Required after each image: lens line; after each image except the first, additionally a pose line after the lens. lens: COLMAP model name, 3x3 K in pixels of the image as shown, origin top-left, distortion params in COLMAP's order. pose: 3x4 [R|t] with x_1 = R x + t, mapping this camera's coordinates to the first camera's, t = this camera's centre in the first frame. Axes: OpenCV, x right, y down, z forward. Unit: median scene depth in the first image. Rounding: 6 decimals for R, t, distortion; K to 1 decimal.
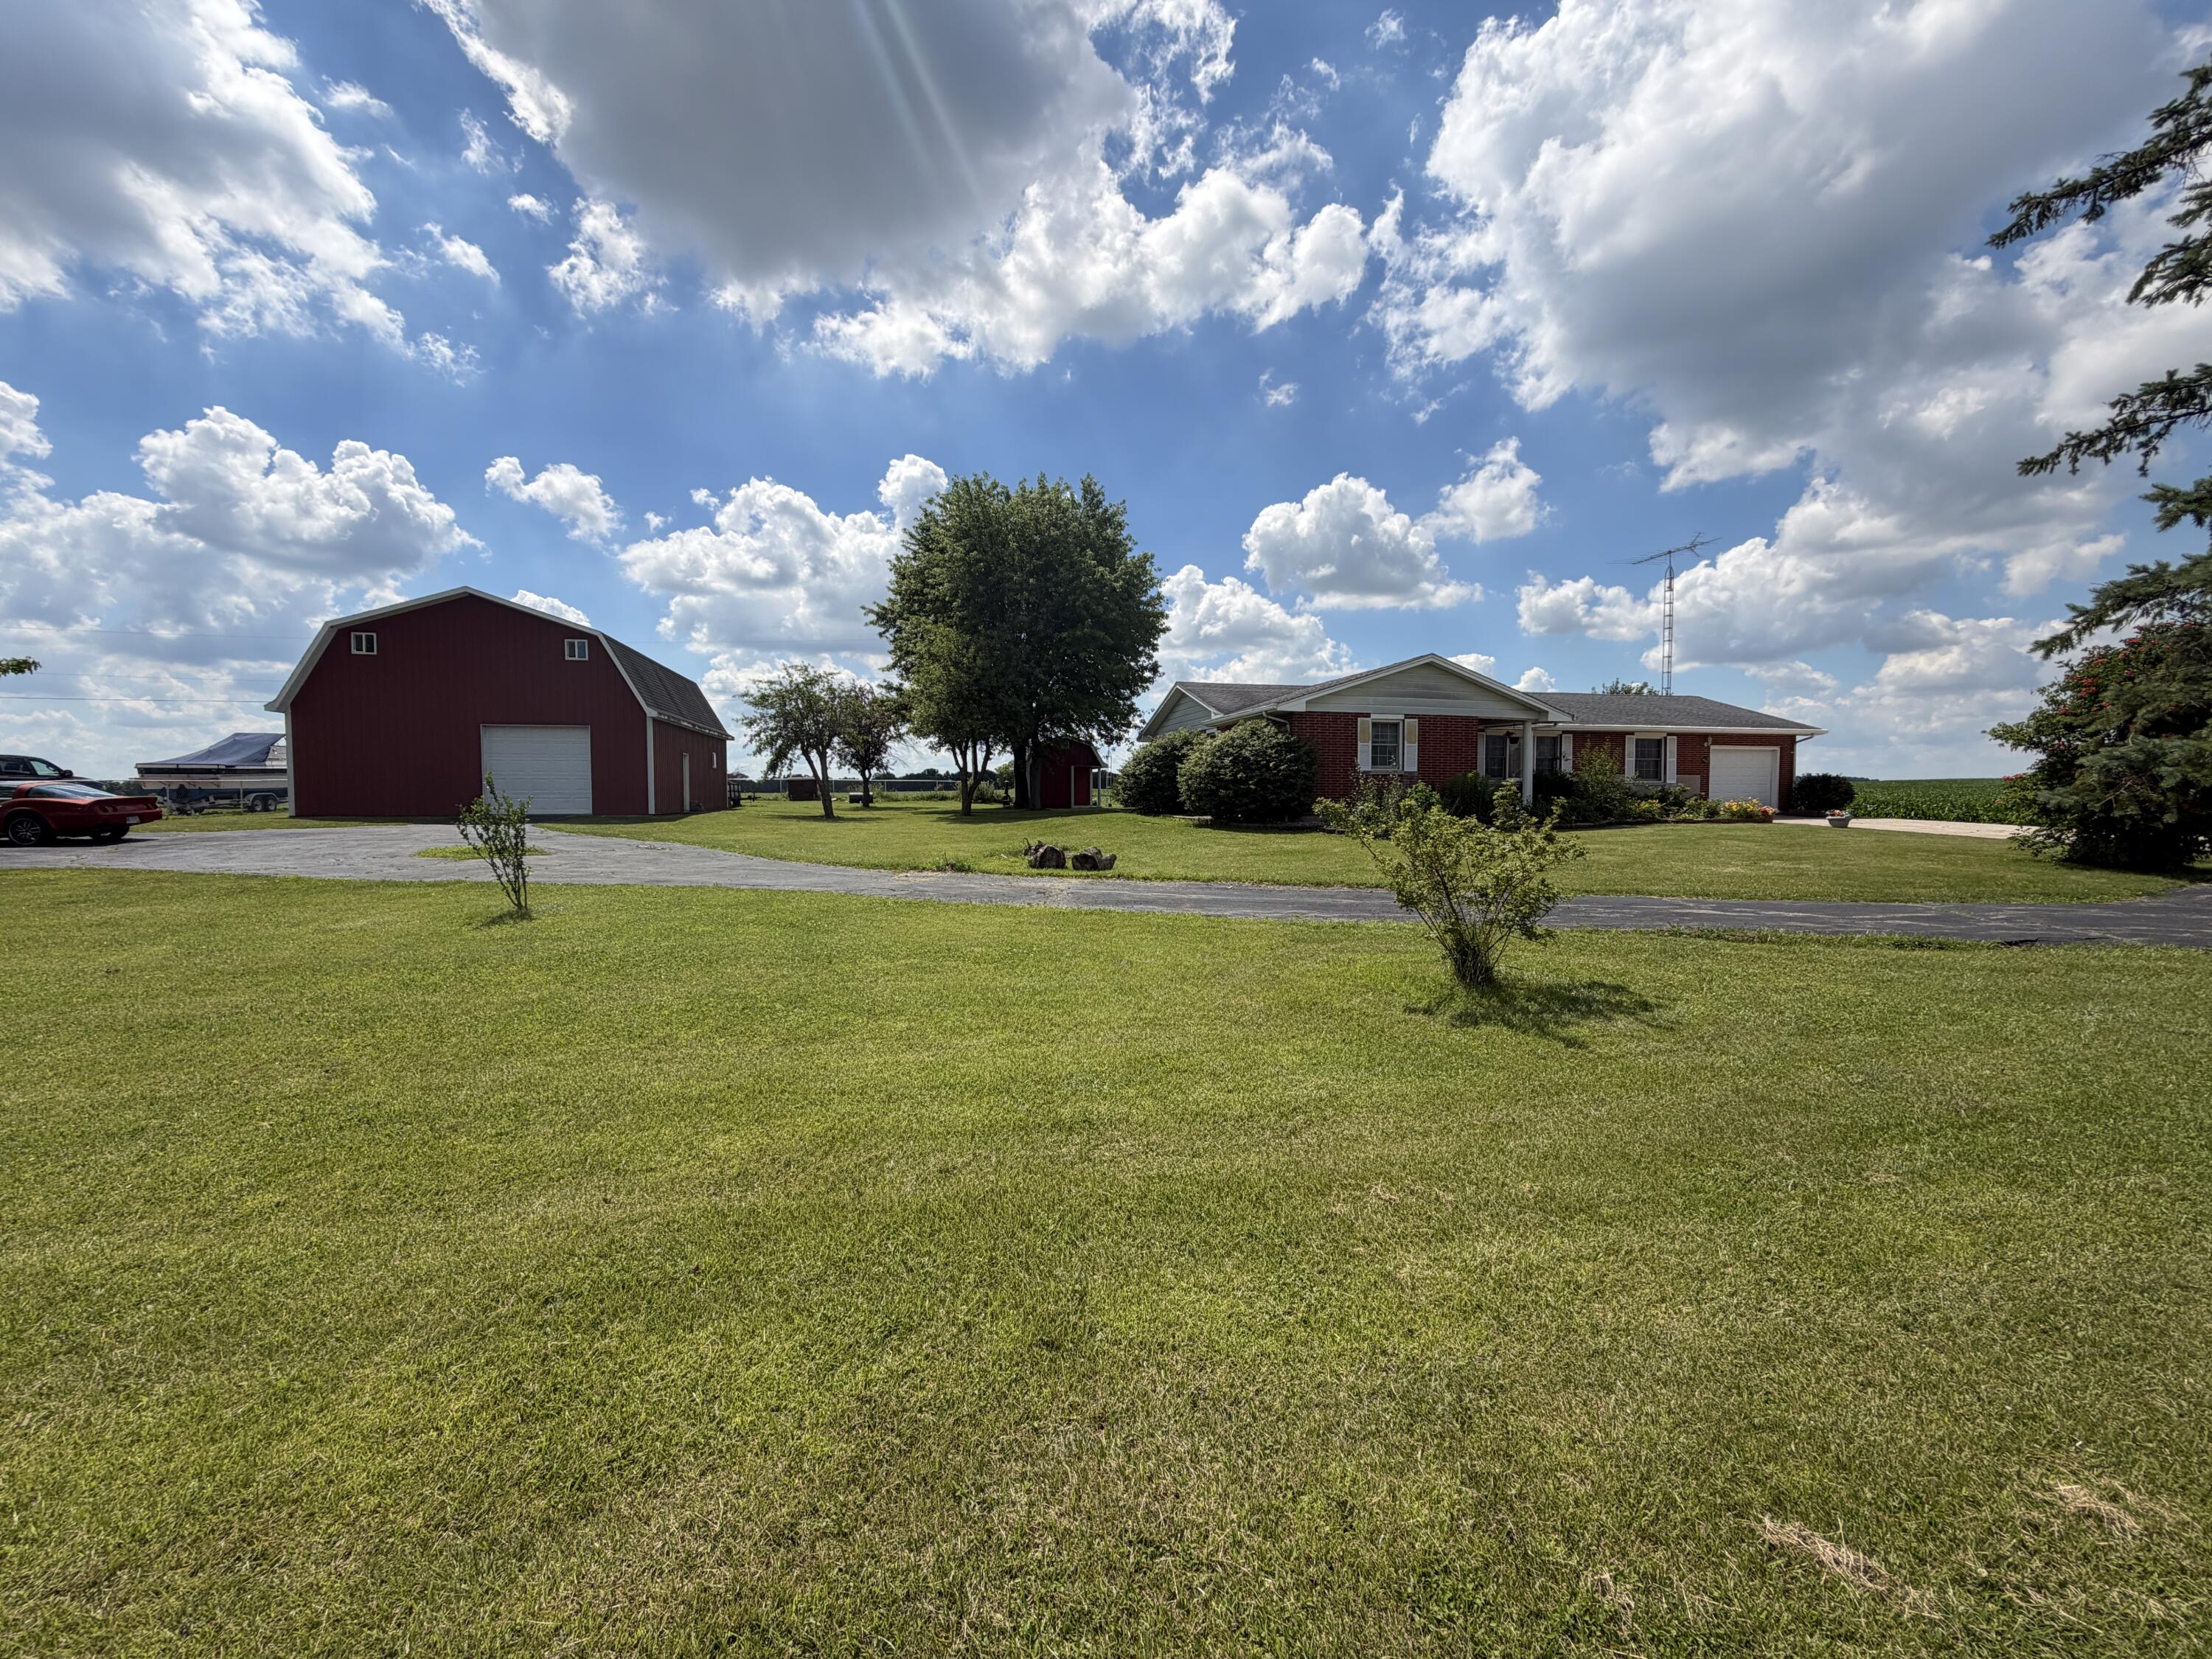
lens RADIAL K [[857.9, 0, 1105.0], [0, 857.9, 836.9], [0, 0, 1]] dist [-0.009924, -0.000355]
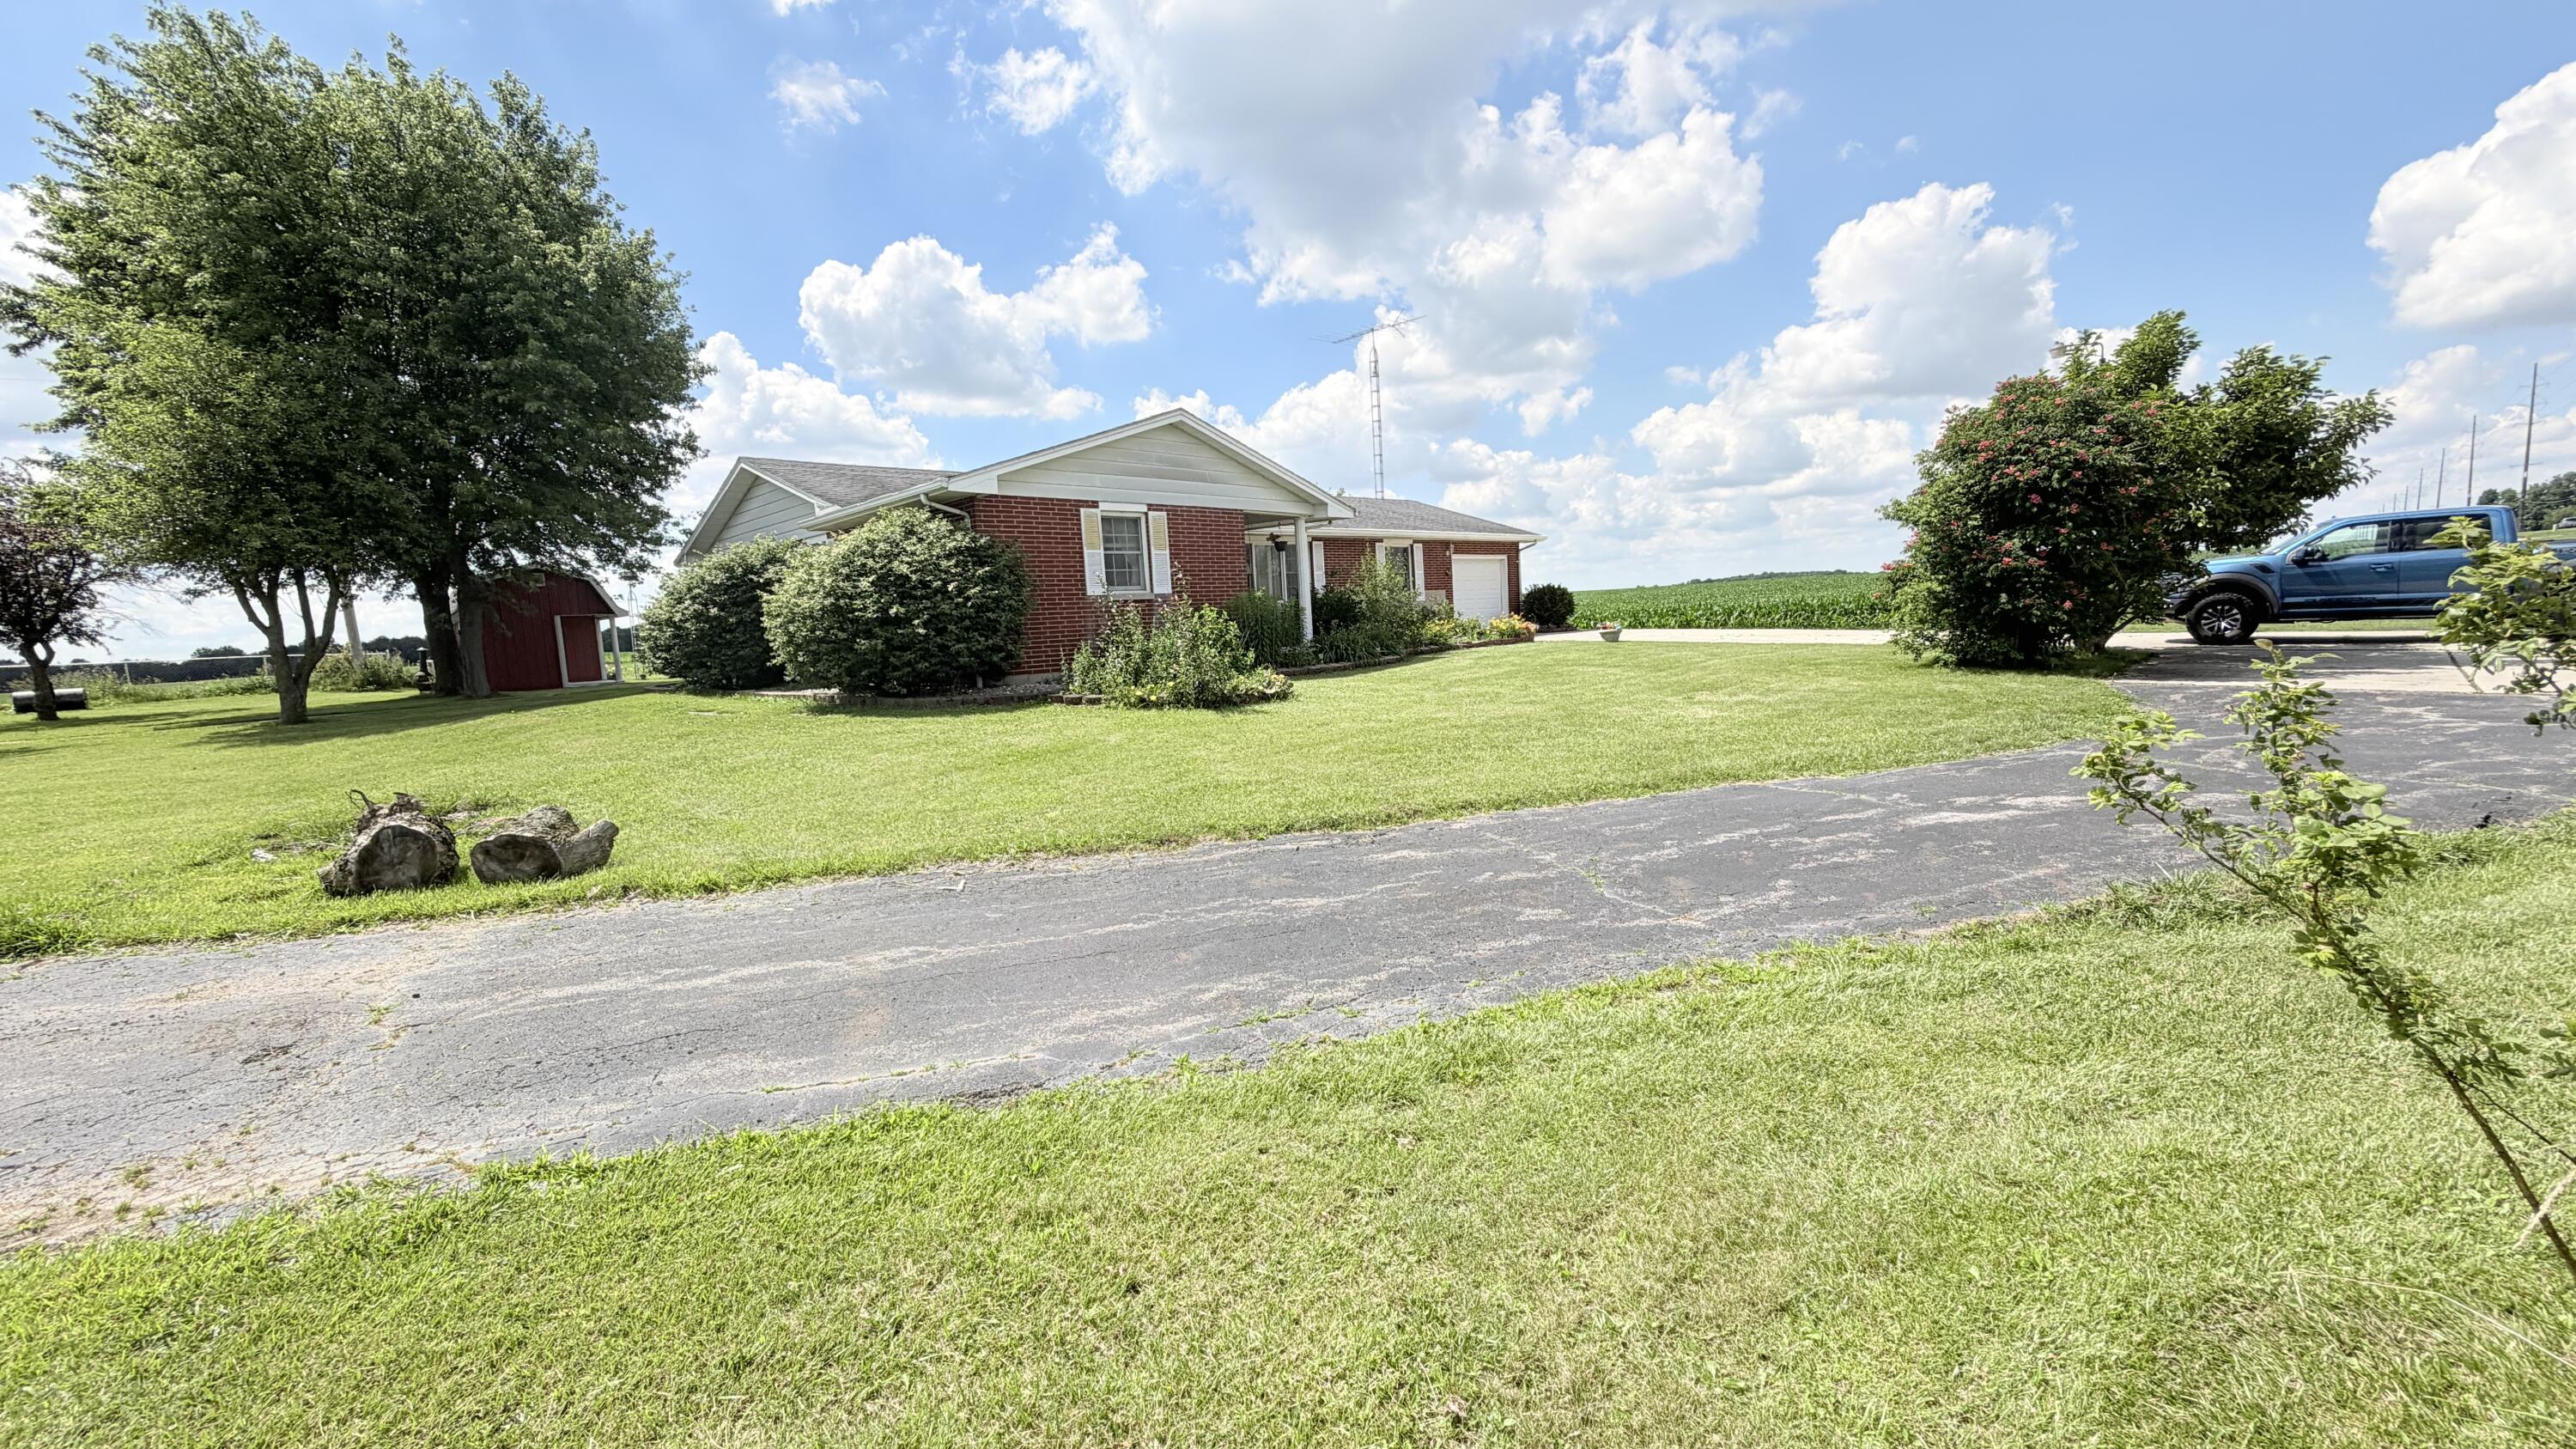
lens RADIAL K [[1027.9, 0, 1260.3], [0, 1027.9, 734.4], [0, 0, 1]] dist [0.004504, -0.001081]
pose [[0.855303, -0.104582, 0.507464, 0.014672], [0.083078, 0.994426, 0.064916, -0.012317], [-0.511424, -0.013364, 0.859224, 0.232714]]
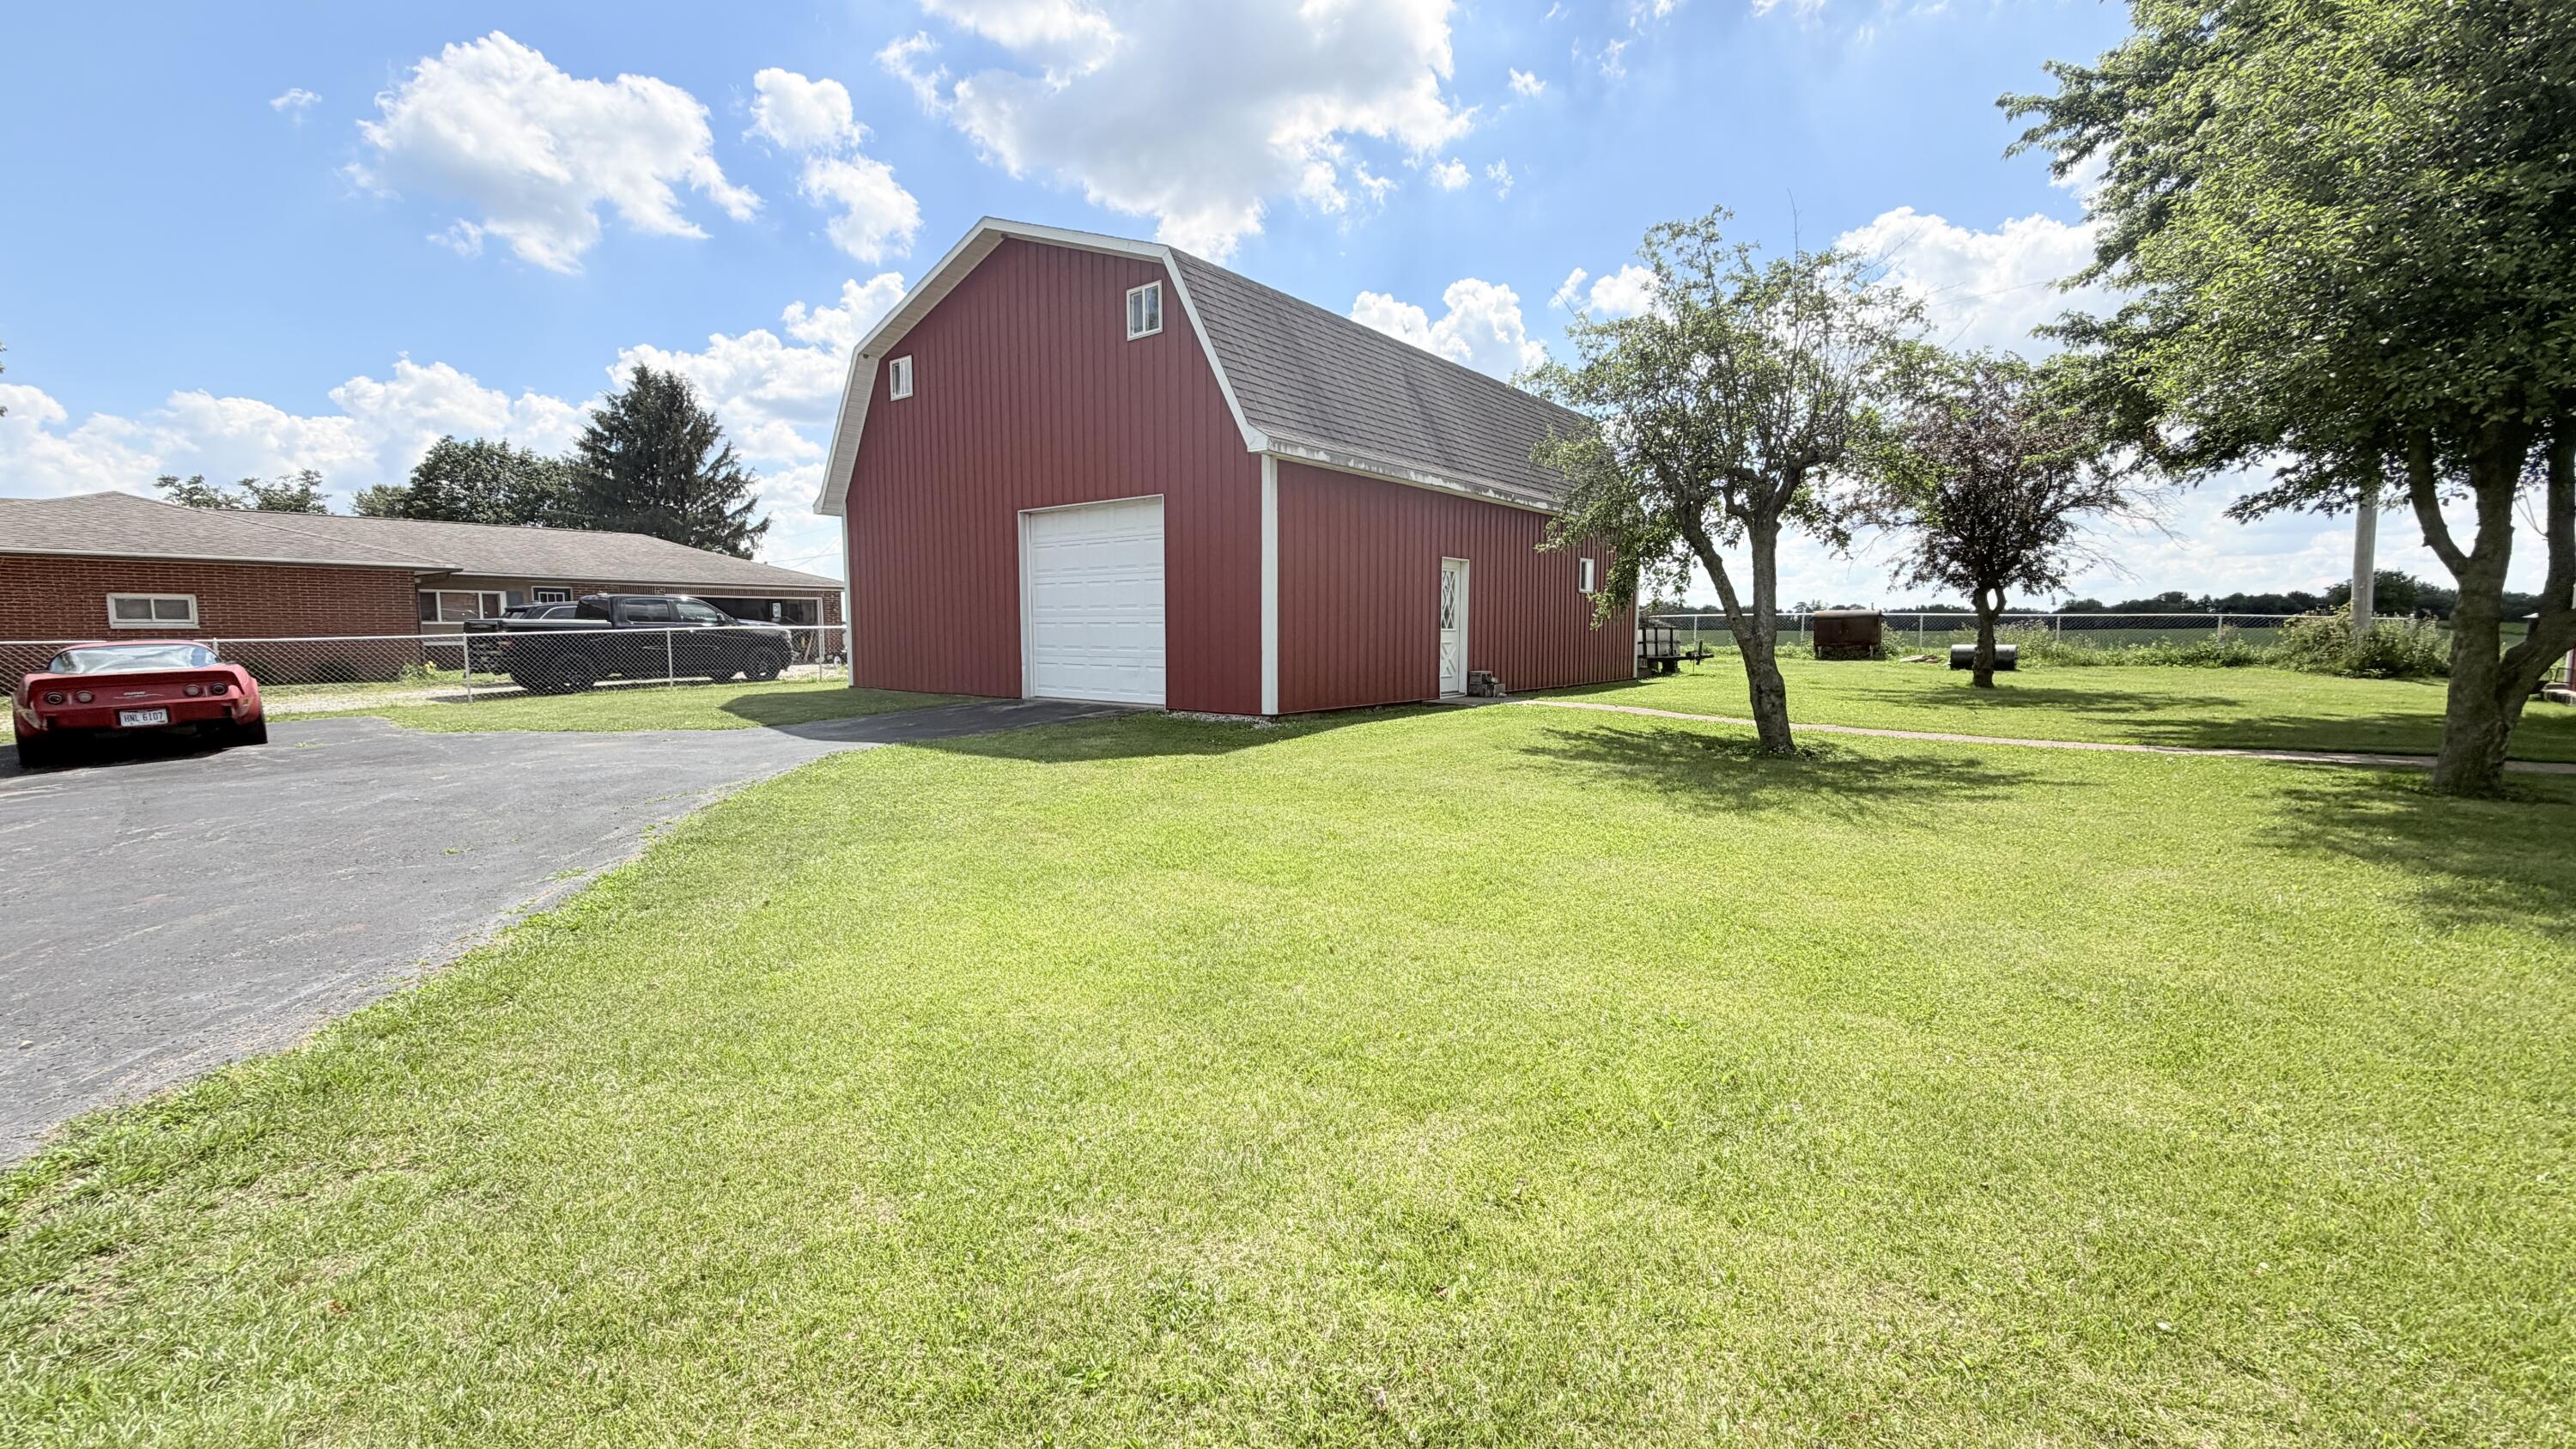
lens RADIAL K [[1027.9, 0, 1273.9], [0, 1027.9, 711.5], [0, 0, 1]] dist [0.004504, -0.001081]
pose [[0.612241, 0.064095, -0.788069, -0.170854], [-0.042774, 0.997934, 0.047933, -0.050337], [0.789513, 0.004362, 0.613718, 0.727760]]
